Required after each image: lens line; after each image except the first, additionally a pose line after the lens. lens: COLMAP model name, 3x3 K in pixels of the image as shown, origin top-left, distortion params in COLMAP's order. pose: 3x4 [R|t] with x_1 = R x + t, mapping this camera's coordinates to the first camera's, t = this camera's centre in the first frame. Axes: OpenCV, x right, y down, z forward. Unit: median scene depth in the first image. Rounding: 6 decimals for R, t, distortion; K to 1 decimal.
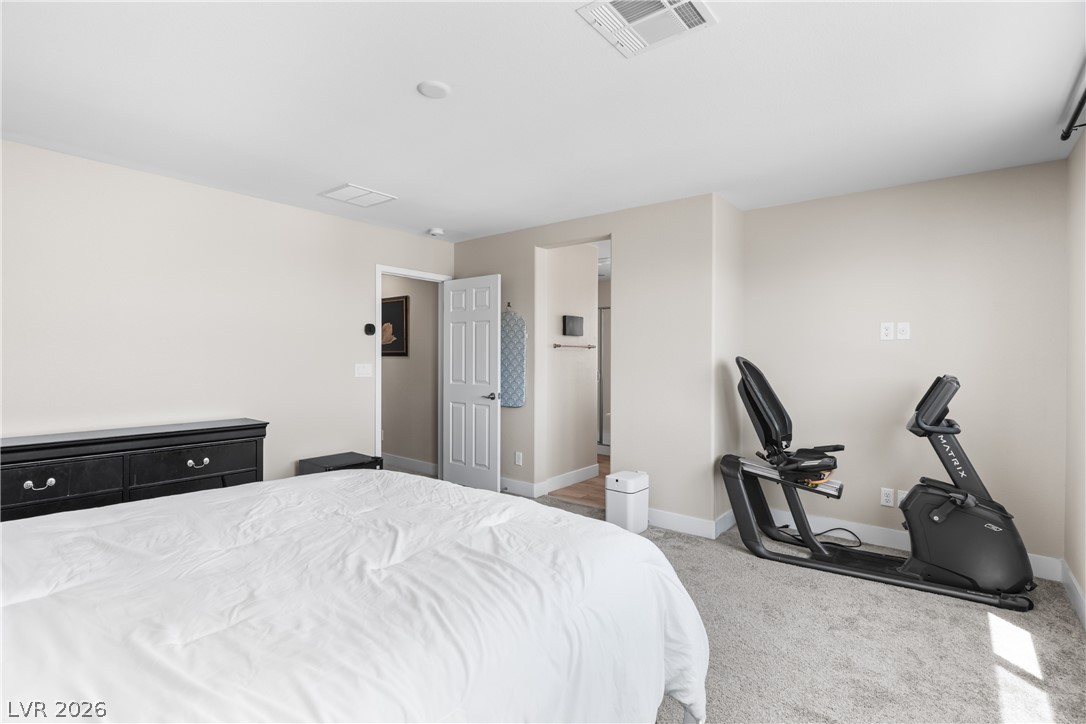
lens RADIAL K [[512.7, 0, 543.0], [0, 512.7, 360.0], [0, 0, 1]] dist [0.000682, -0.000834]
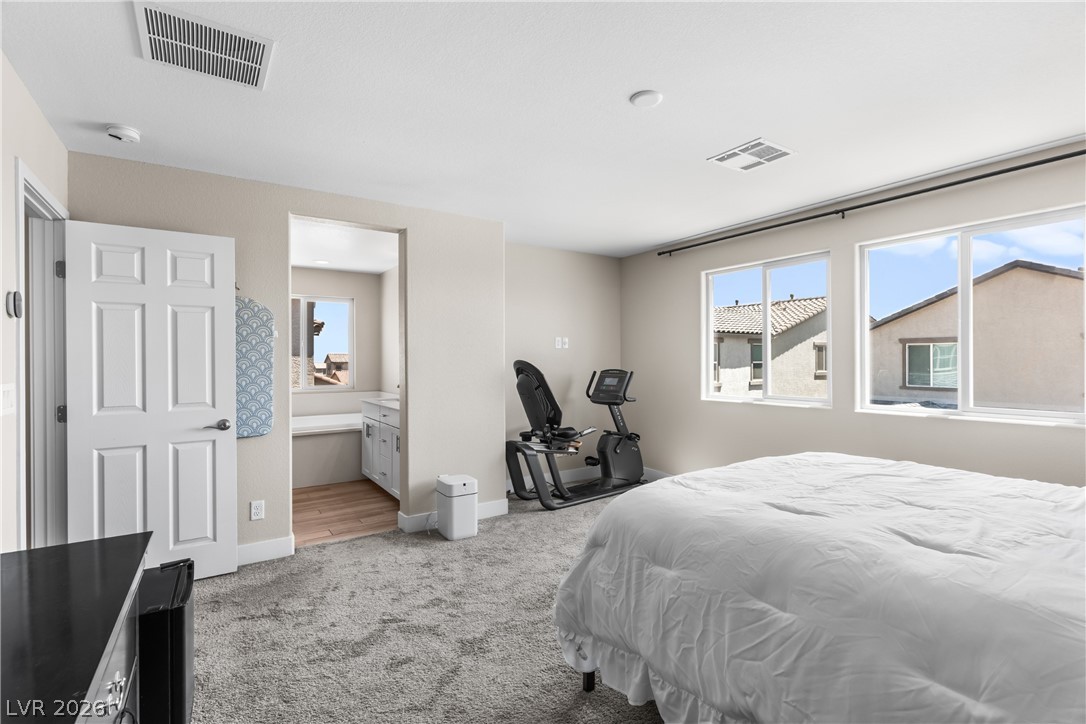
lens RADIAL K [[512.7, 0, 542.1], [0, 512.7, 360.3], [0, 0, 1]] dist [0.000682, -0.000834]
pose [[0.315729, -0.007463, 0.948820, -0.760764], [0.014283, 0.999893, 0.003112, -0.008994], [-0.948742, 0.012569, 0.315802, 0.540169]]
